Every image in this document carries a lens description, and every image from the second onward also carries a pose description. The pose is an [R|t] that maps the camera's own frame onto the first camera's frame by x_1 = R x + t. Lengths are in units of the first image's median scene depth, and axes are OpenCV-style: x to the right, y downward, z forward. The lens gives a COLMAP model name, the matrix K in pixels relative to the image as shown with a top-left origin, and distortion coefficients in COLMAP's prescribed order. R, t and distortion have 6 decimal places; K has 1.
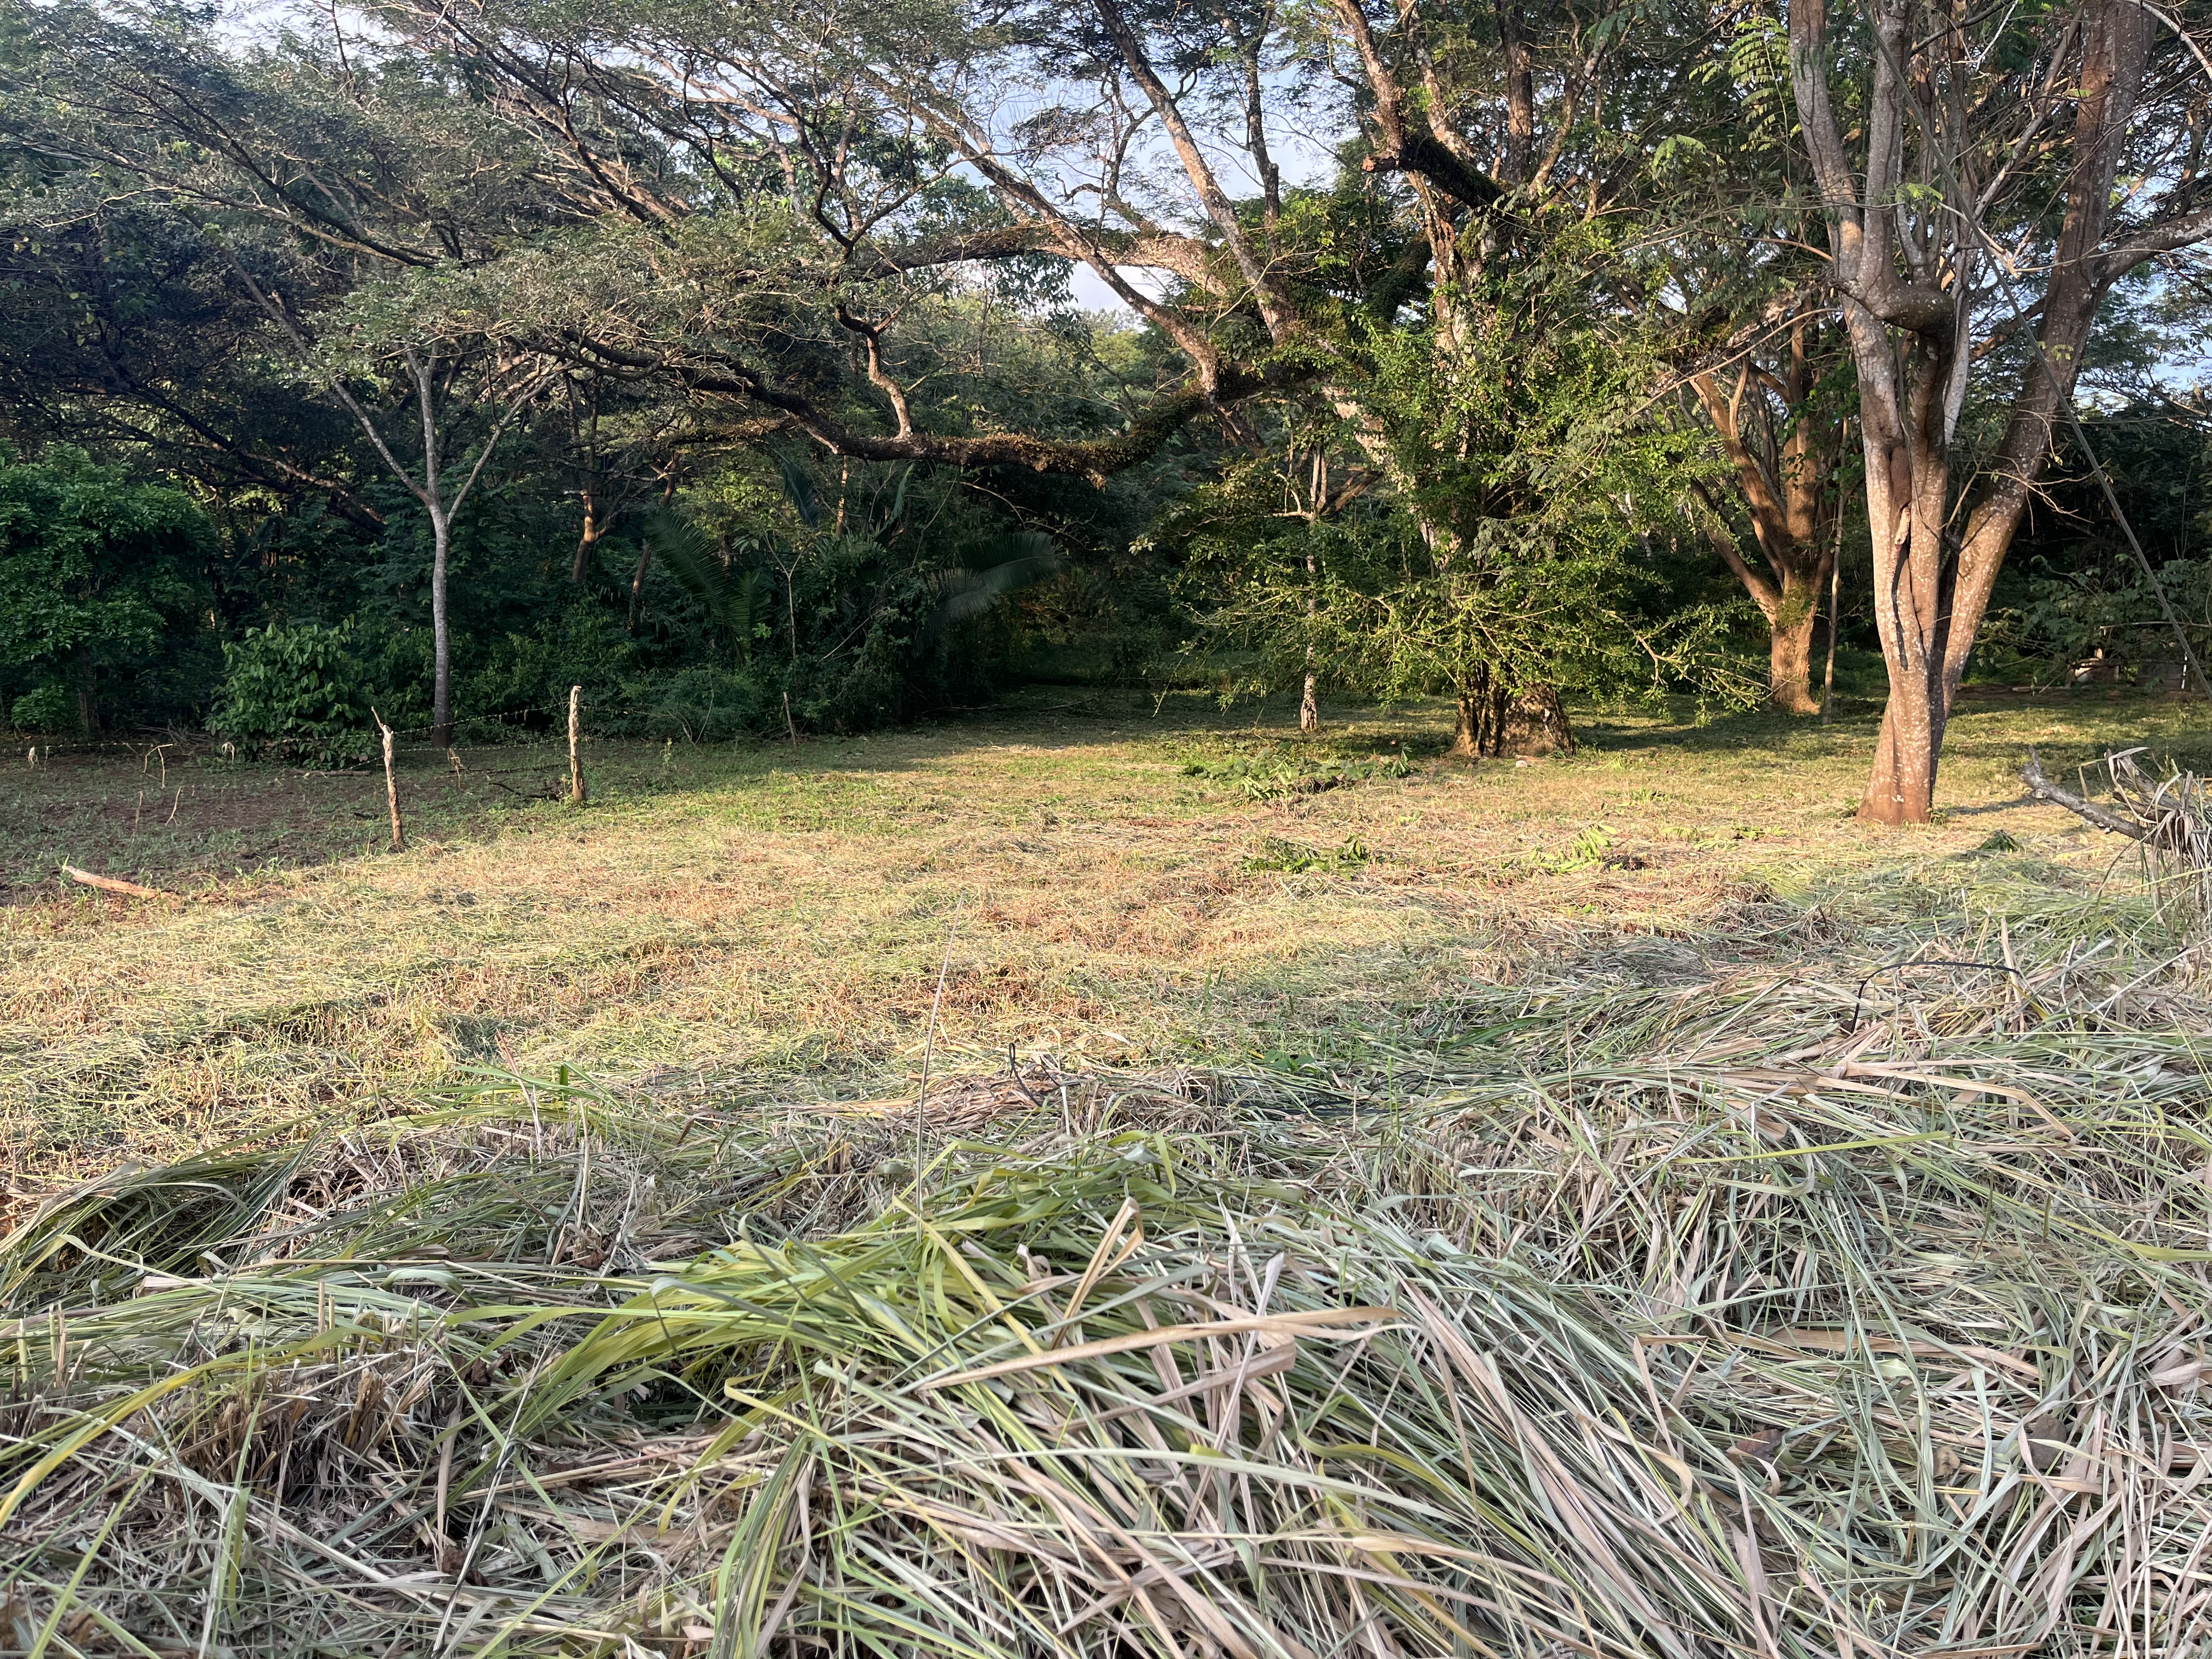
lens RADIAL K [[1676.9, 0, 1127.5], [0, 1676.9, 834.5], [0, 0, 1]] dist [0.051326, -0.074661]
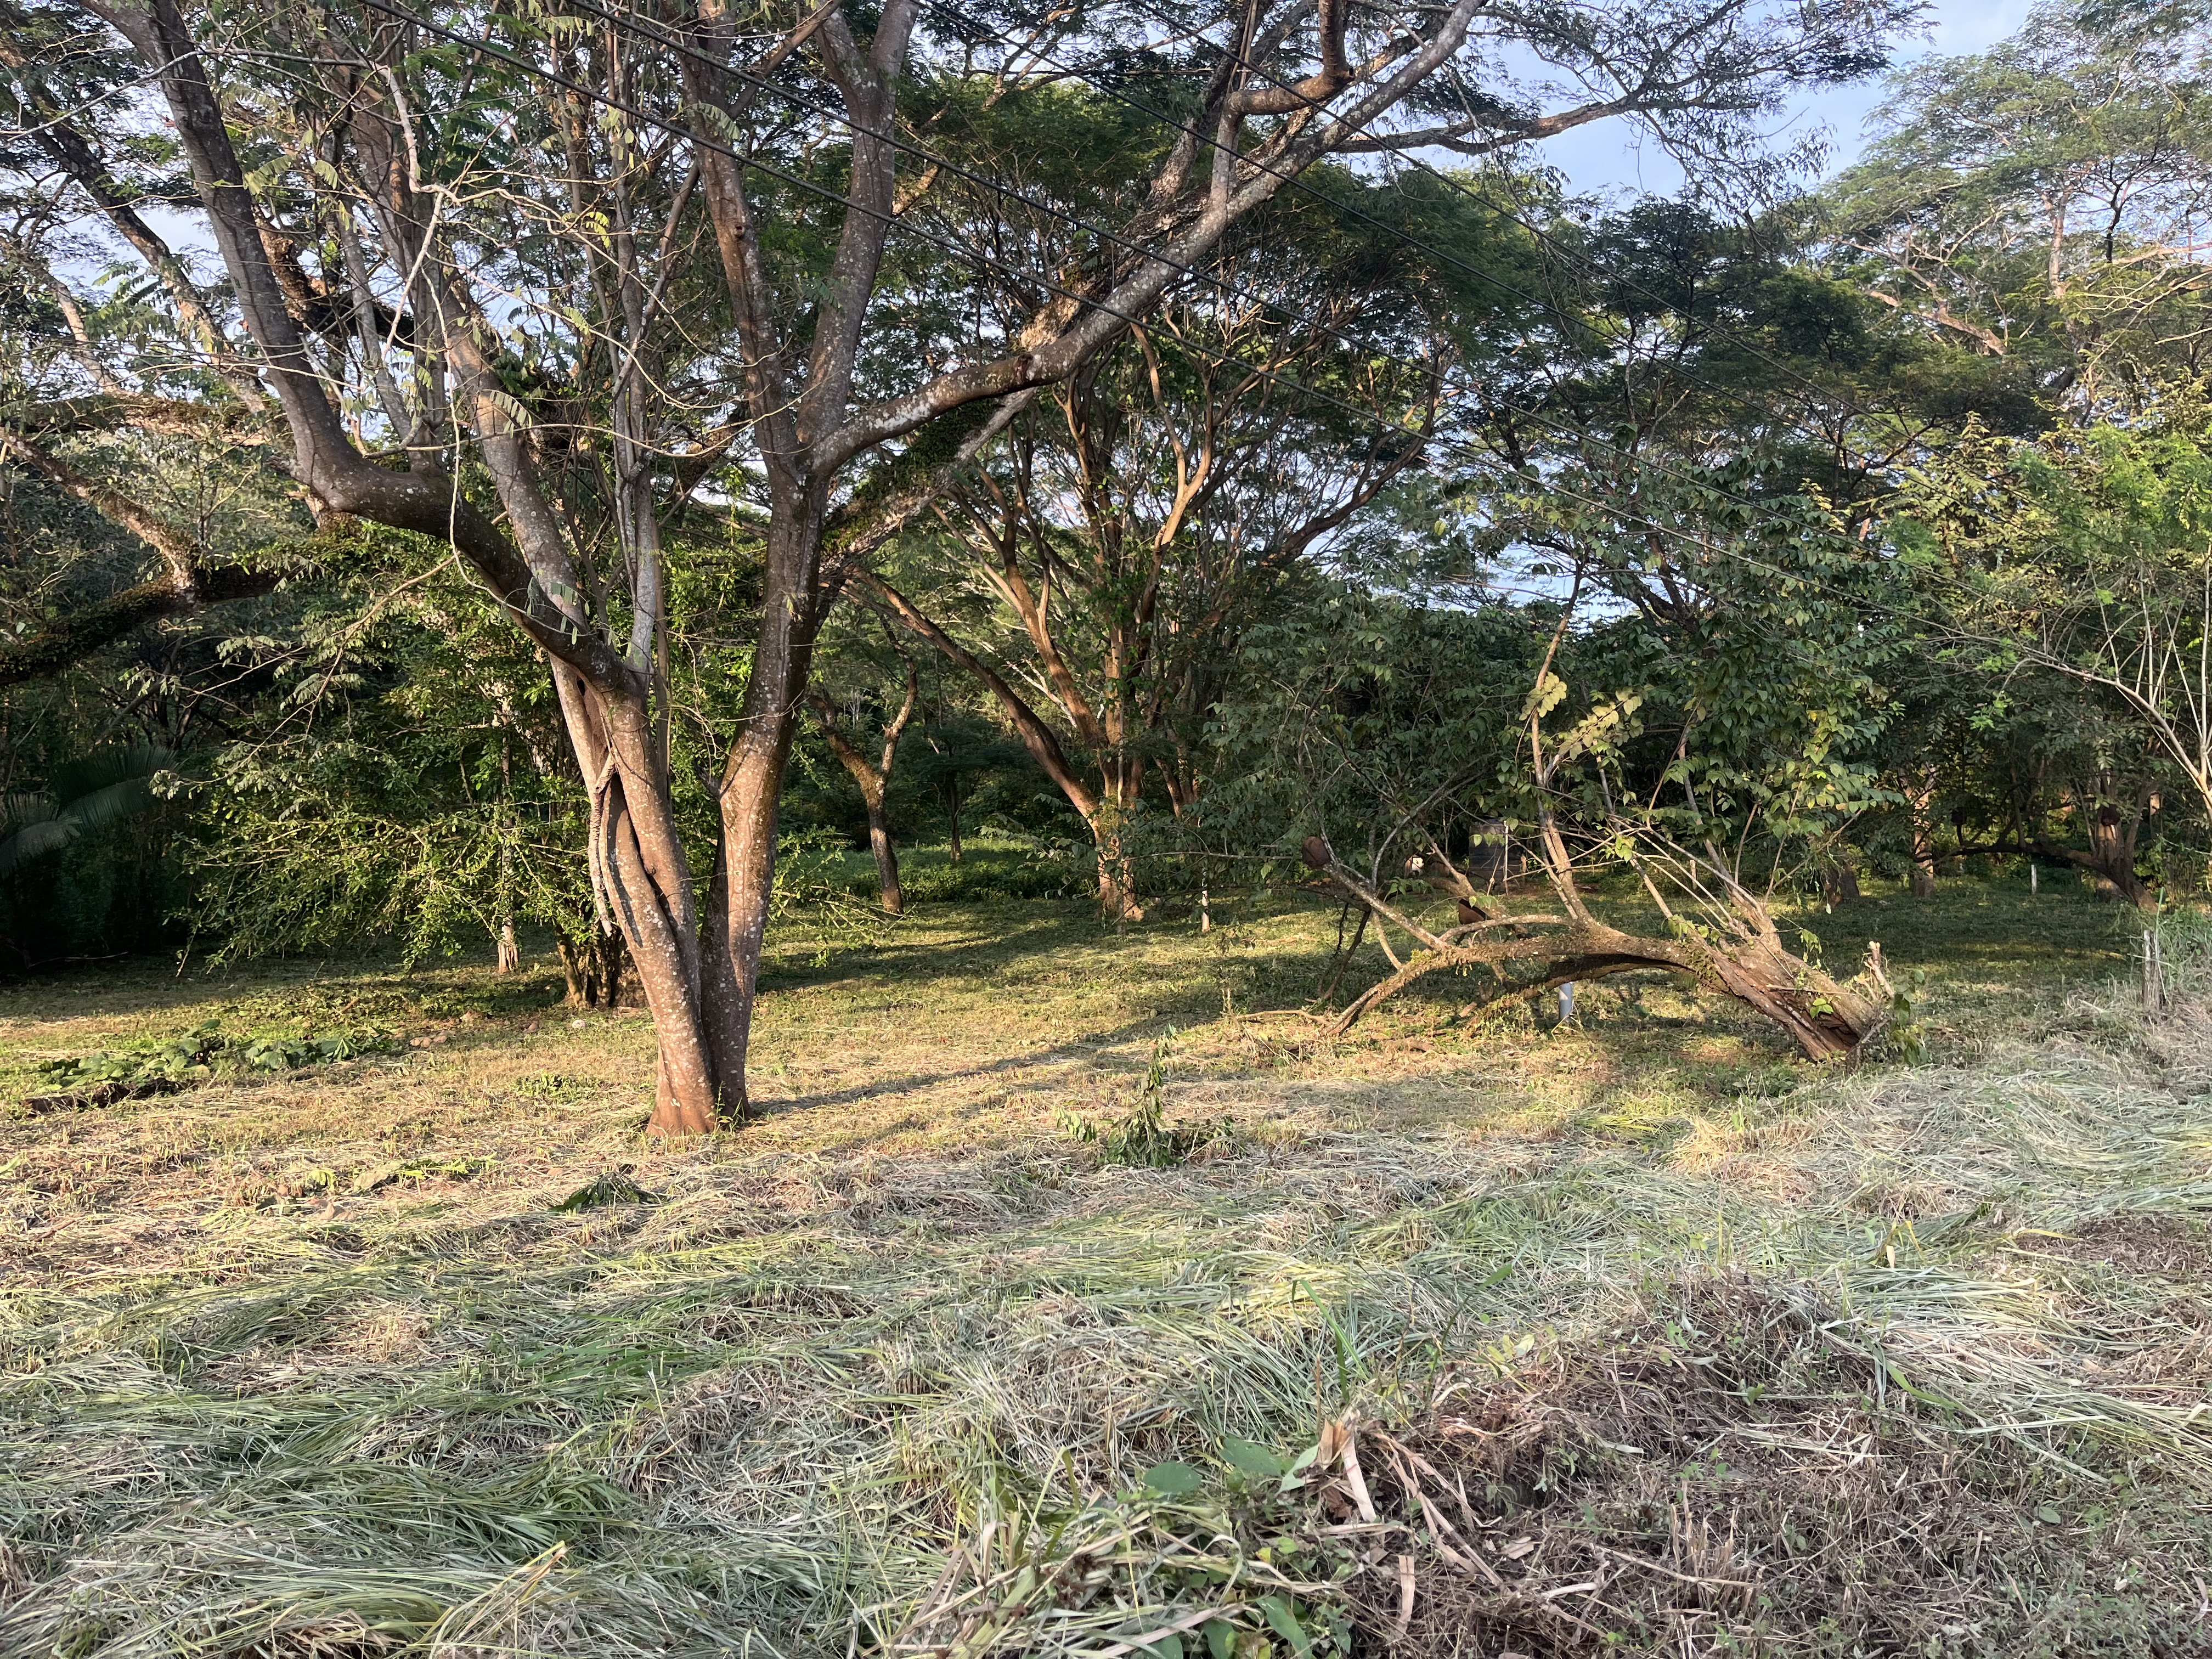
lens RADIAL K [[1676.9, 0, 1099.3], [0, 1676.9, 829.6], [0, 0, 1]] dist [0.051326, -0.074661]
pose [[0.968467, -0.021015, 0.248254, 0.332487], [0.050013, 0.992552, -0.111086, -0.037732], [-0.244071, 0.119999, 0.962304, 0.130512]]
